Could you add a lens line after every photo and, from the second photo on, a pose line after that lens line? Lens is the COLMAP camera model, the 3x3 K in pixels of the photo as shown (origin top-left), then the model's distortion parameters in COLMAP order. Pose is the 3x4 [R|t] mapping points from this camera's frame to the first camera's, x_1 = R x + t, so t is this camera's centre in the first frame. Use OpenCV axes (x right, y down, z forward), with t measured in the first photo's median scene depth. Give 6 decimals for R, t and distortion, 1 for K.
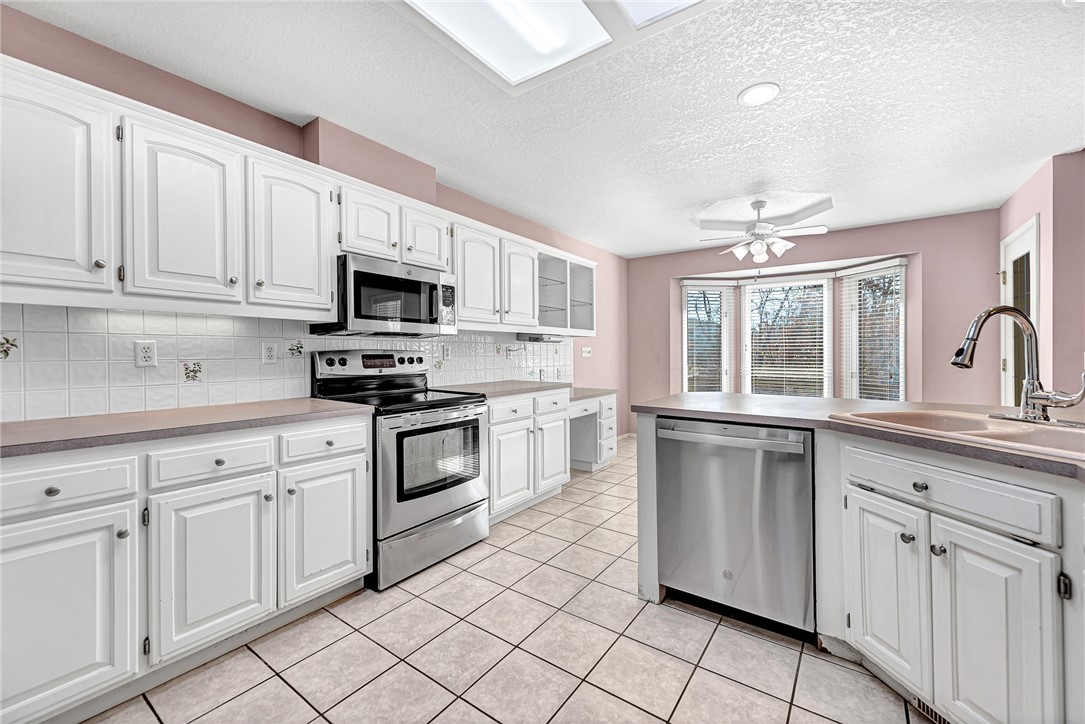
lens RADIAL K [[434.3, 0, 558.4], [0, 434.3, 346.2], [0, 0, 1]] dist [0.008574, -0.003443]
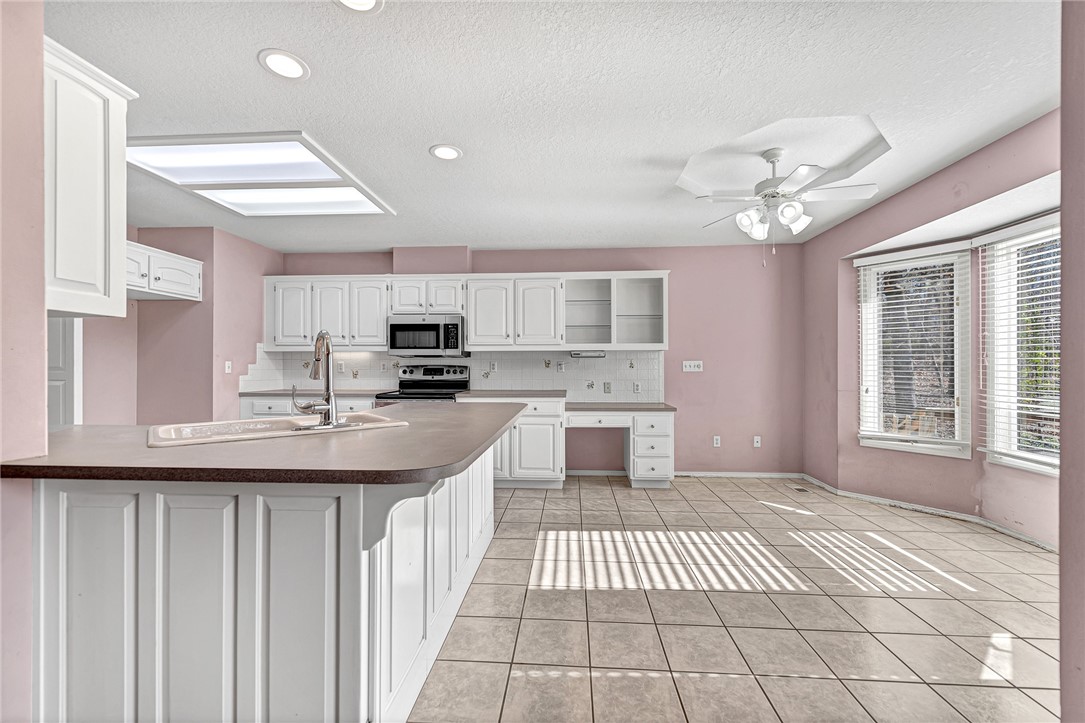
lens RADIAL K [[434.3, 0, 546.4], [0, 434.3, 361.1], [0, 0, 1]] dist [0.008574, -0.003443]
pose [[0.512399, -0.005951, -0.858727, 1.138906], [0.012653, 0.999920, 0.000621, -0.002519], [0.858654, -0.011184, 0.512433, 0.447727]]
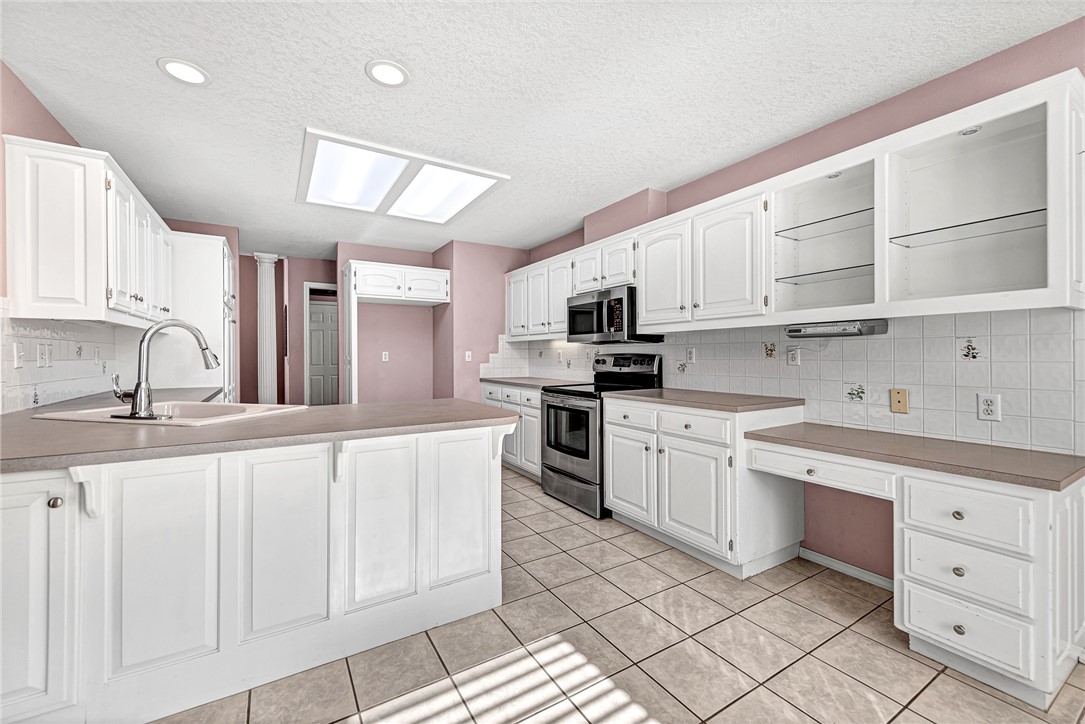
lens RADIAL K [[434.3, 0, 540.9], [0, 434.3, 356.4], [0, 0, 1]] dist [0.008574, -0.003443]
pose [[-0.413808, 0.007151, -0.910336, 0.812173], [0.019792, 0.999803, -0.001143, 0.012319], [0.910149, -0.018490, -0.413868, 1.176725]]
